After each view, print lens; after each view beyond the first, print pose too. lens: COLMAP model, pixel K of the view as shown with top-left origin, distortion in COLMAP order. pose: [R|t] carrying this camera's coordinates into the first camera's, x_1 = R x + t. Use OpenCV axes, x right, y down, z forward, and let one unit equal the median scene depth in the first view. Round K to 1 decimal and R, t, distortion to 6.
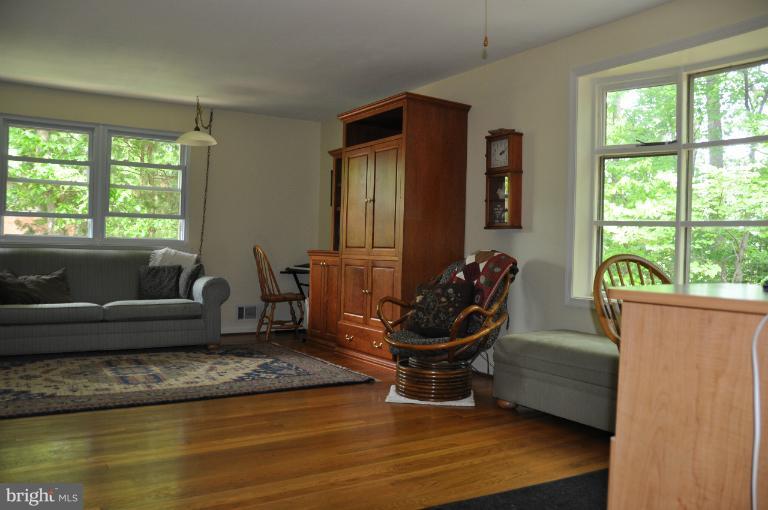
lens RADIAL K [[614.5, 0, 373.7], [0, 614.5, 254.0], [0, 0, 1]] dist [-0.102583, 0.011395]
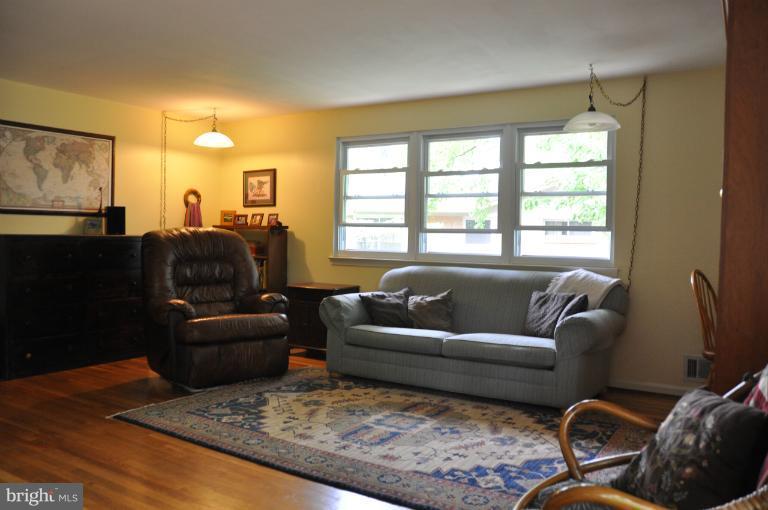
lens RADIAL K [[614.5, 0, 373.7], [0, 614.5, 254.0], [0, 0, 1]] dist [-0.102583, 0.011395]
pose [[0.437639, 0.008525, -0.899110, 0.294642], [-0.014241, 0.999895, 0.002548, -0.034468], [0.899038, 0.011689, 0.437714, 0.531926]]
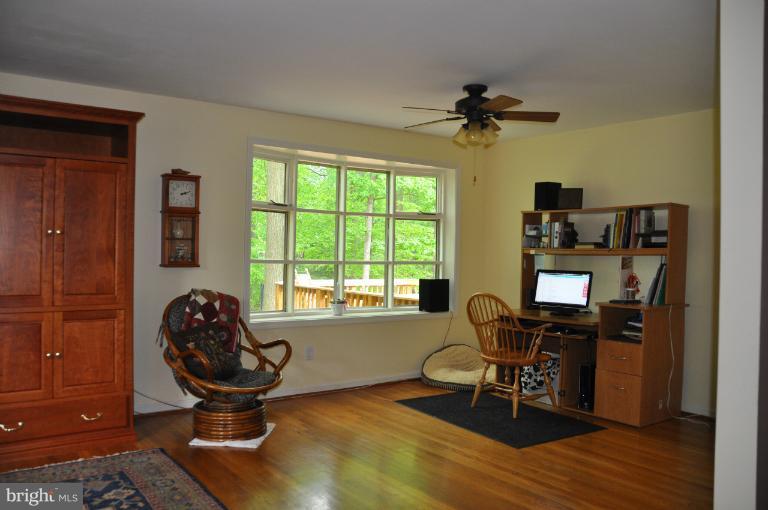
lens RADIAL K [[614.5, 0, 373.7], [0, 614.5, 254.0], [0, 0, 1]] dist [-0.102583, 0.011395]
pose [[-0.086022, -0.040103, 0.995486, -0.737063], [-0.011454, 0.999163, 0.039262, -0.093198], [-0.996227, -0.008025, -0.086410, 0.666648]]
